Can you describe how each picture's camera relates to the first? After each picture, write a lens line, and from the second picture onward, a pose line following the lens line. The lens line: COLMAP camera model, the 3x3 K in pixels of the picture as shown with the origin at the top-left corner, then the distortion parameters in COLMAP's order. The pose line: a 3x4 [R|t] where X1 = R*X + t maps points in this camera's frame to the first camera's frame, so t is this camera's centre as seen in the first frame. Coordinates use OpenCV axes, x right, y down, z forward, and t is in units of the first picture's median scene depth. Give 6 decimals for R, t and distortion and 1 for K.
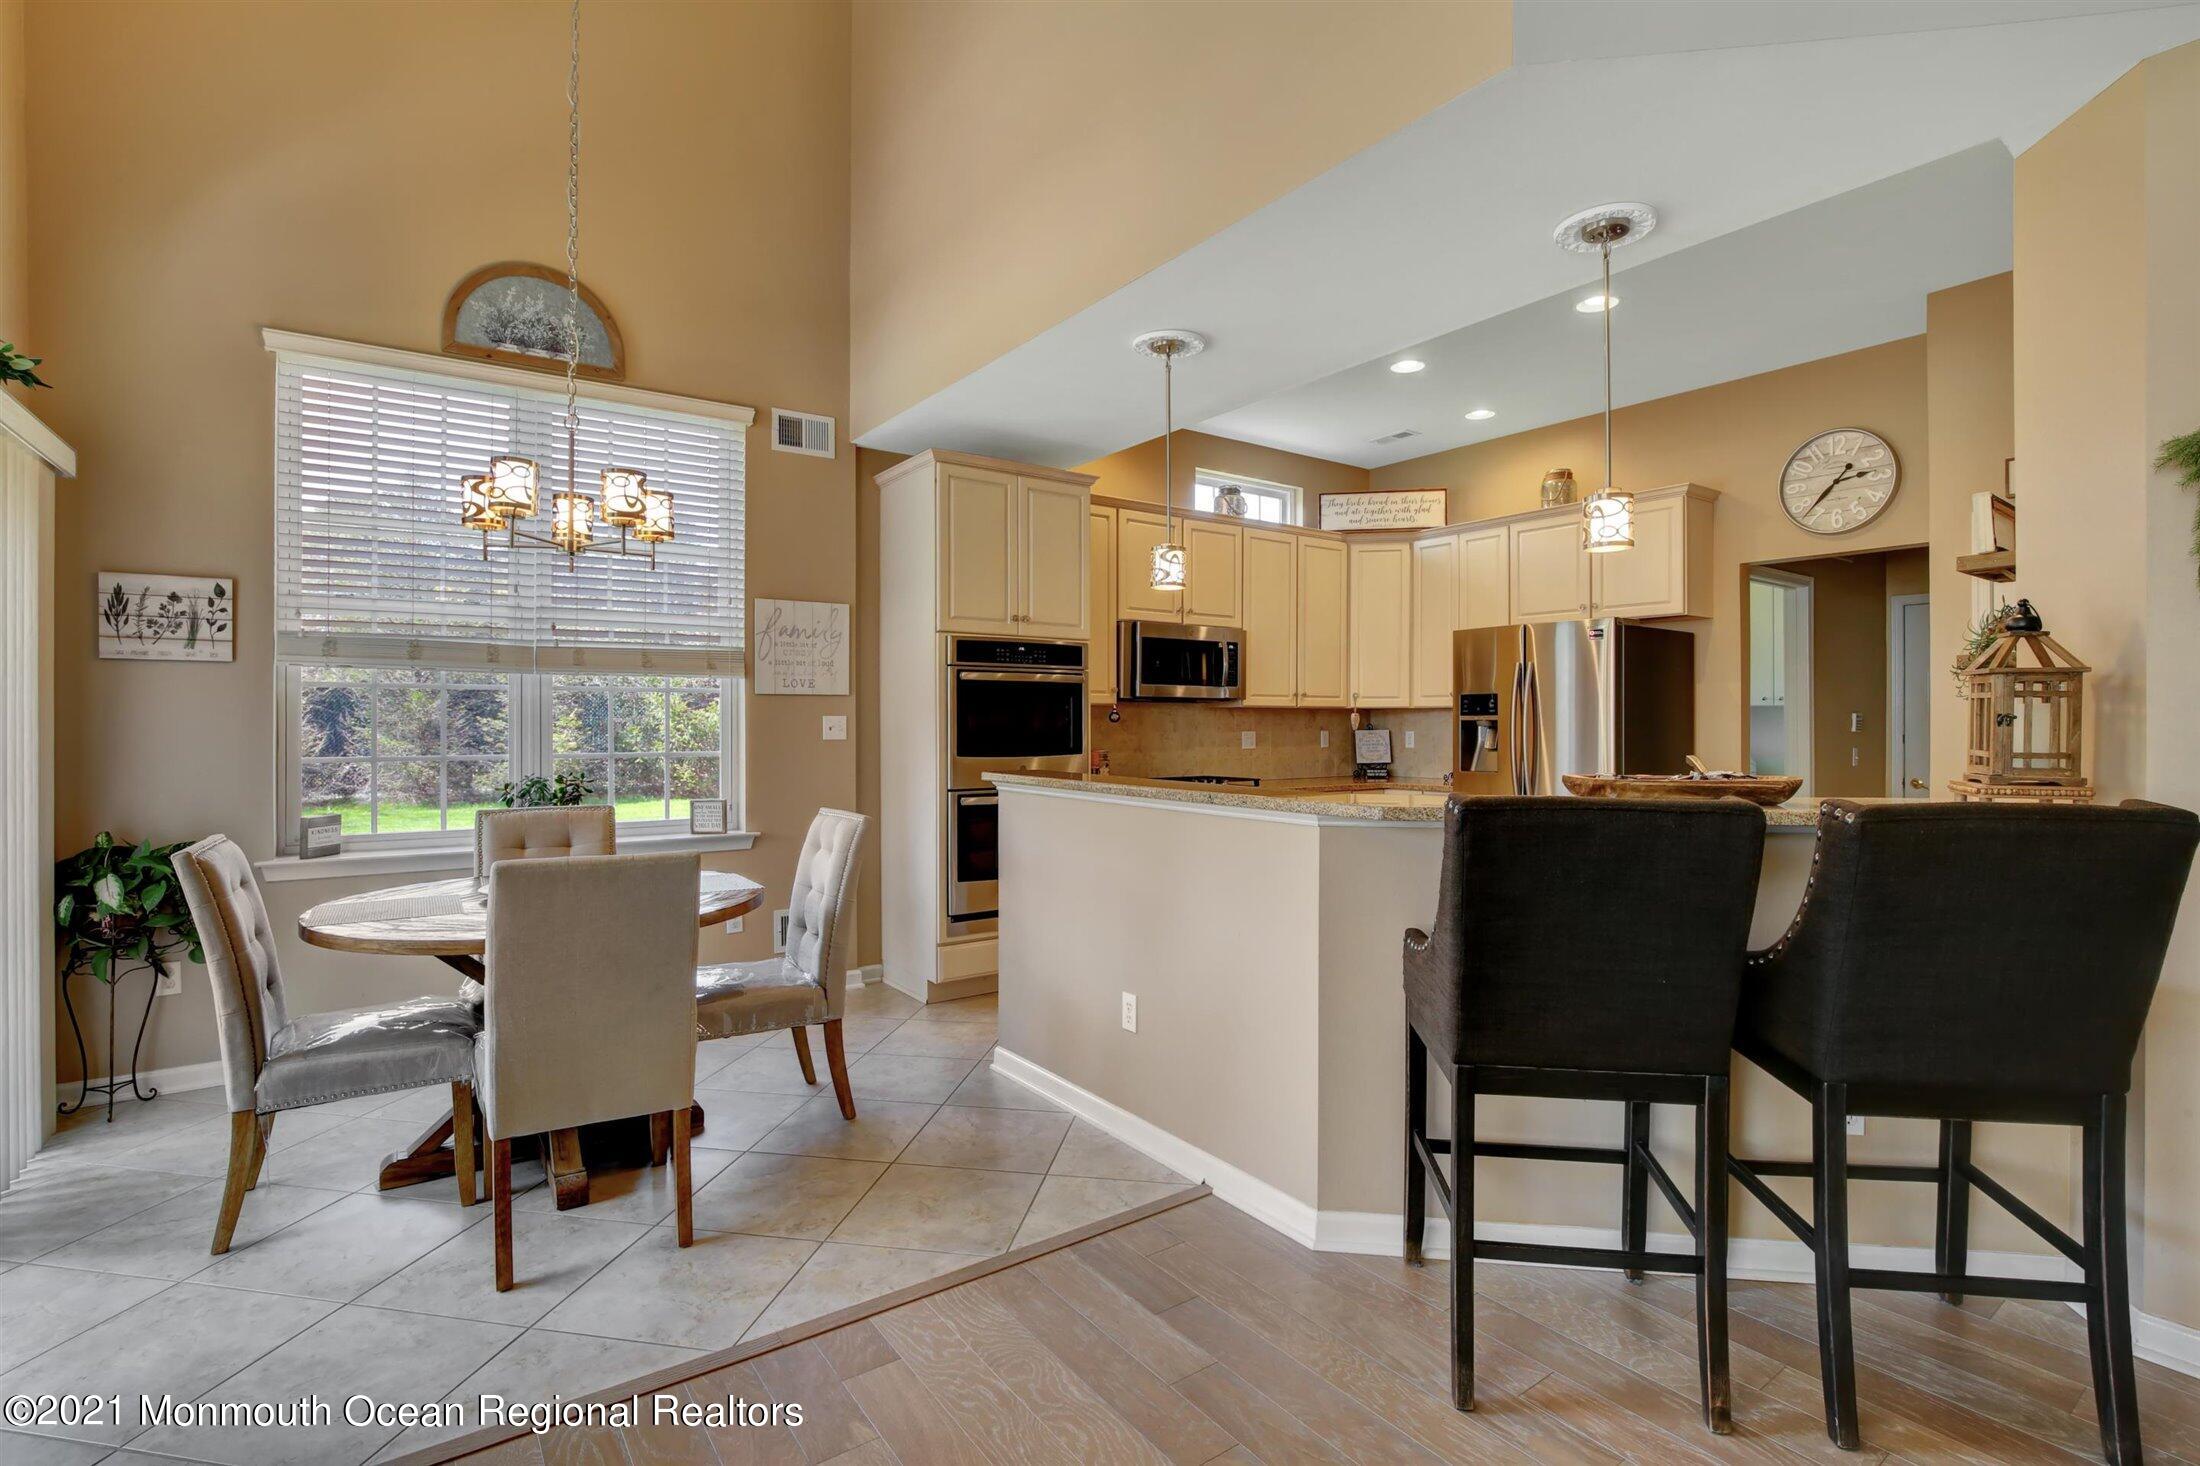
lens RADIAL K [[1020.2, 0, 1088.2], [0, 1020.2, 723.3], [0, 0, 1]] dist [-0.019733, -0.000270]
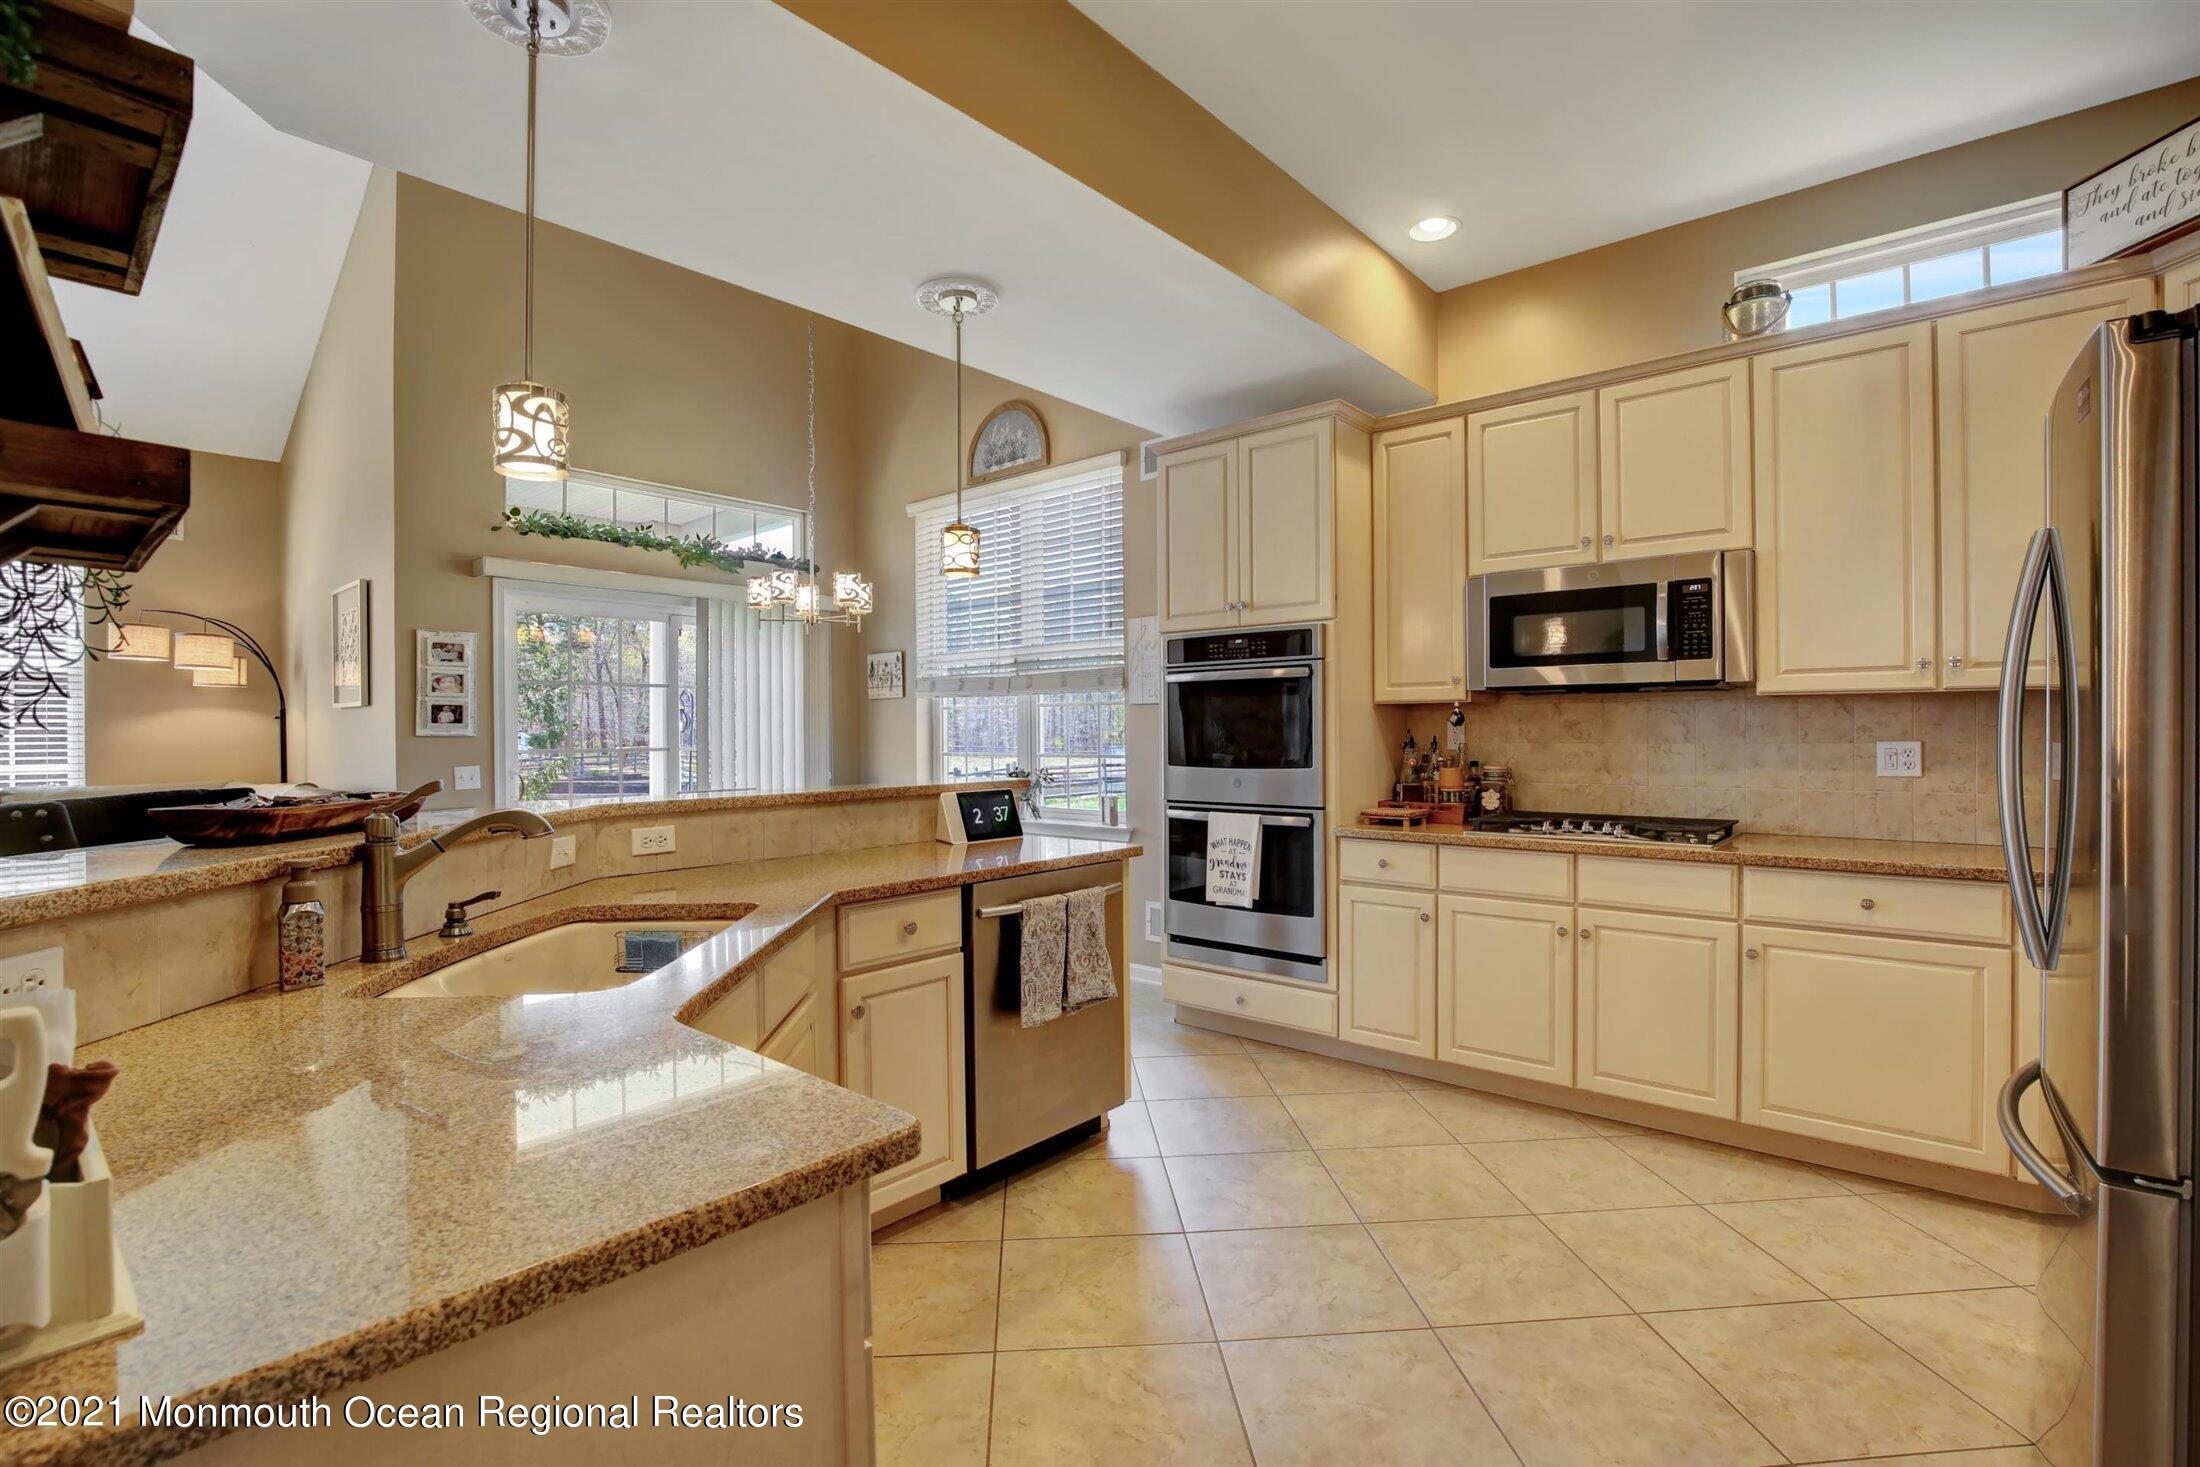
lens RADIAL K [[1020.2, 0, 1099.2], [0, 1020.2, 729.8], [0, 0, 1]] dist [-0.019733, -0.000270]
pose [[0.234618, -0.005256, -0.972073, 0.730025], [0.004610, 0.999980, -0.004294, 0.003741], [0.972077, -0.003474, 0.234637, 0.682585]]
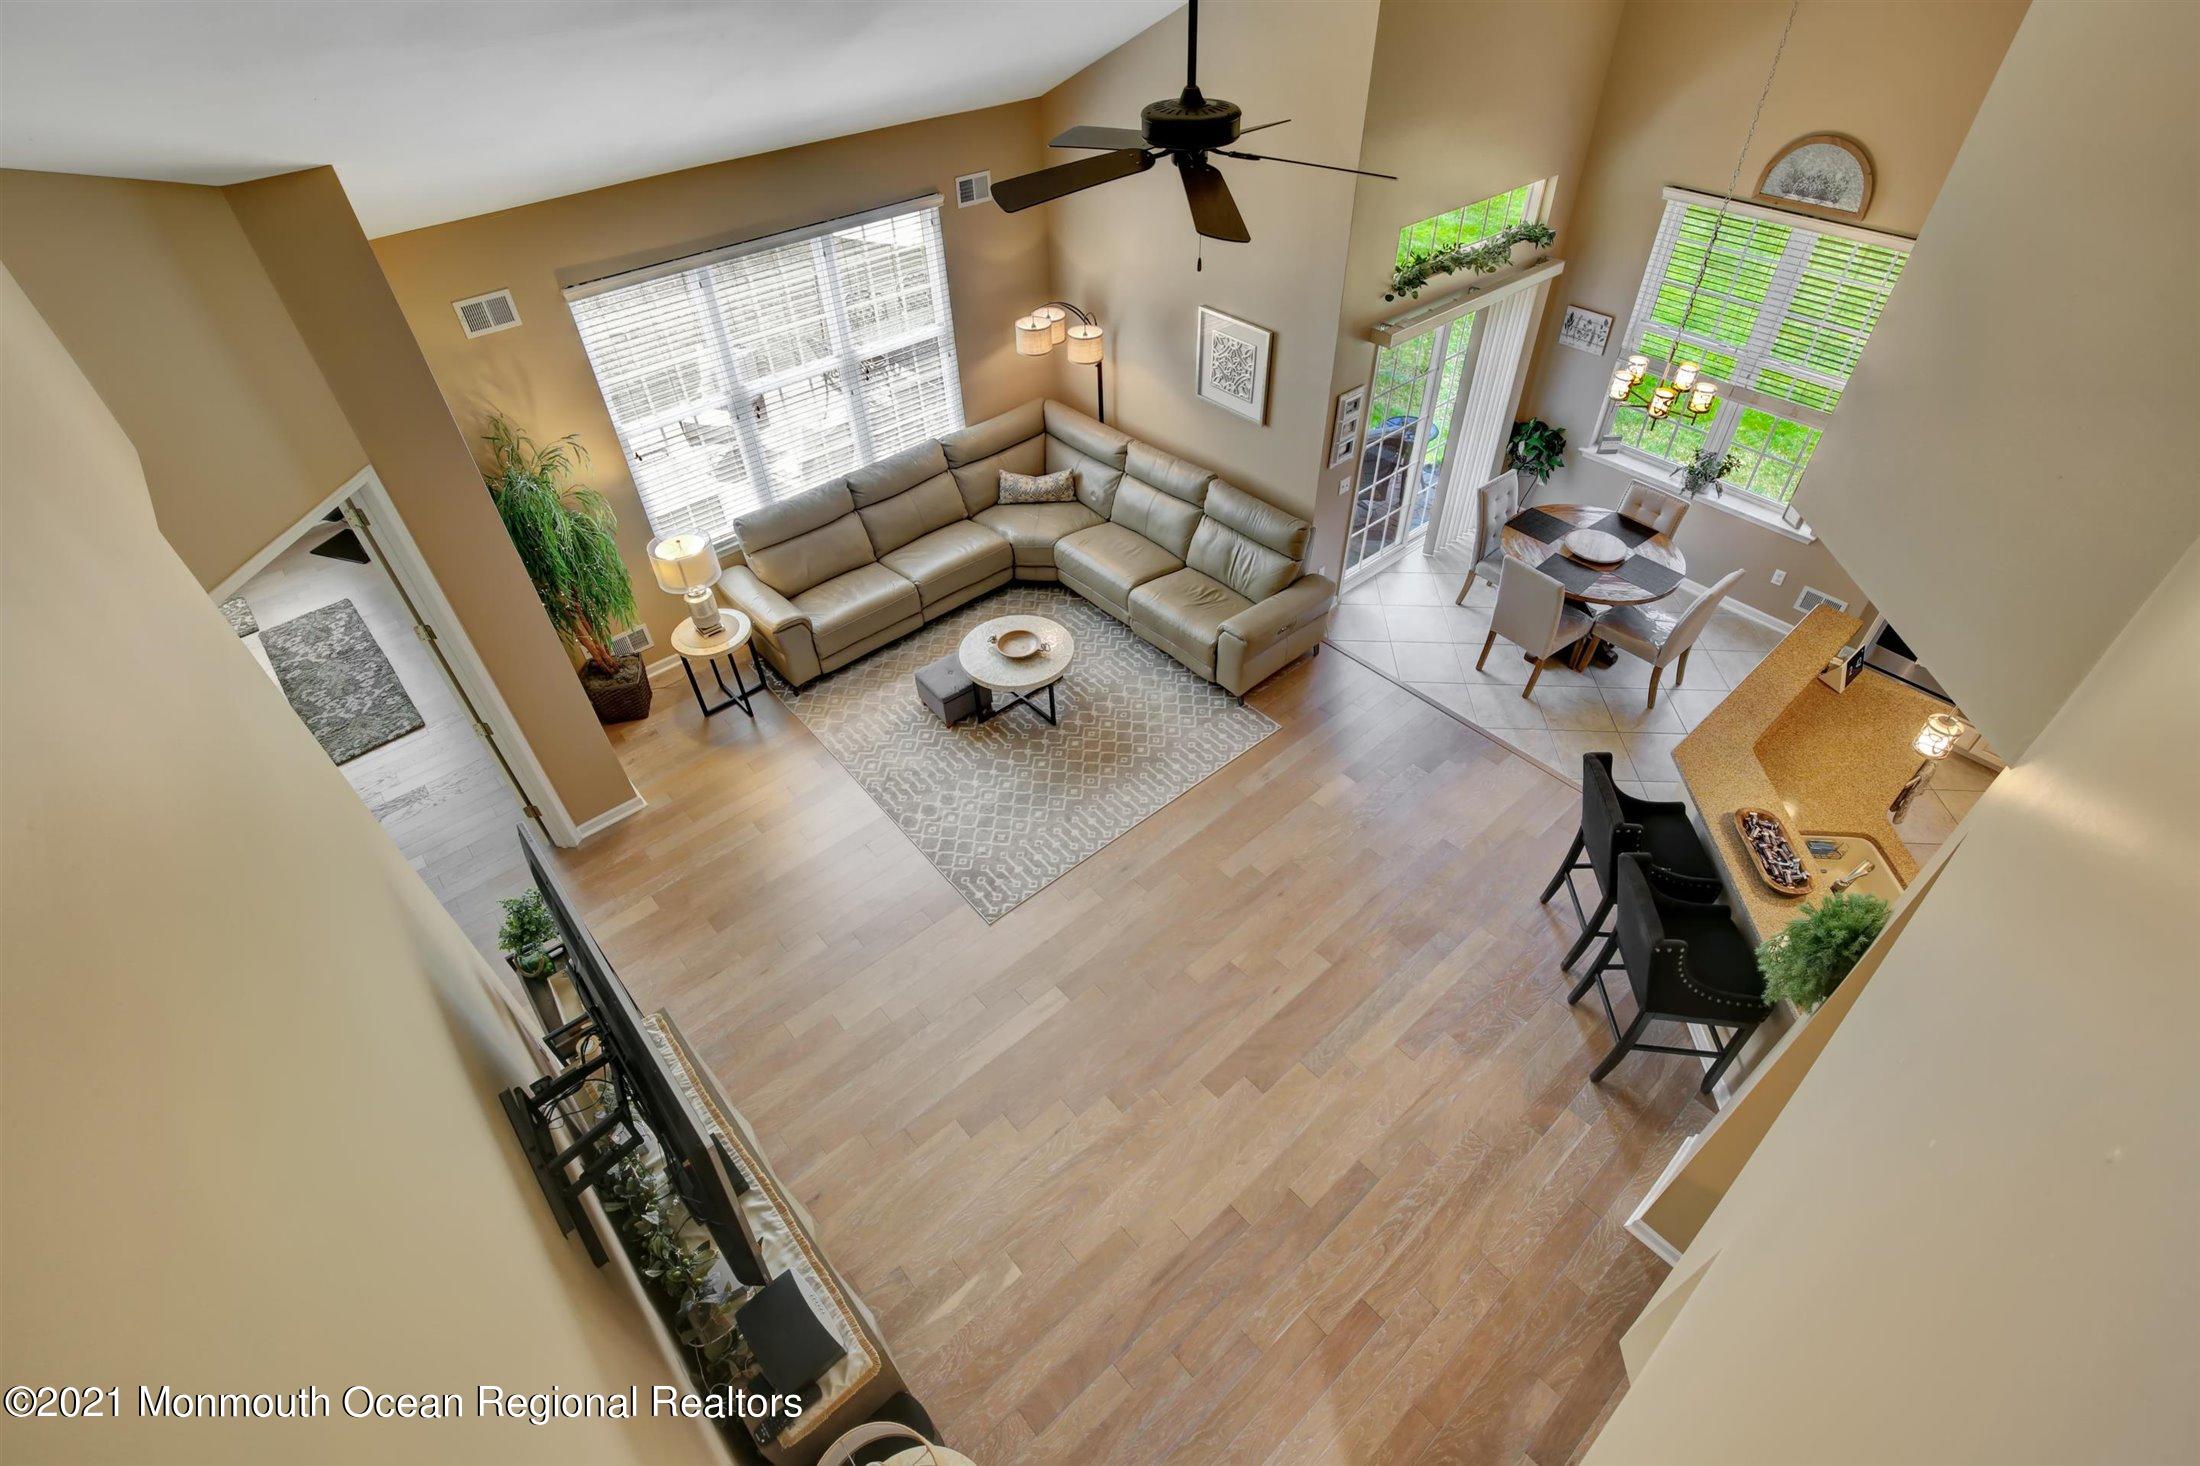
lens RADIAL K [[1020.2, 0, 1112.1], [0, 1020.2, 732.6], [0, 0, 1]] dist [-0.019733, -0.000270]
pose [[0.117362, 0.669589, -0.733401, 0.834734], [0.008197, 0.737826, 0.674941, -0.689707], [0.993055, -0.085224, 0.081104, -0.194939]]
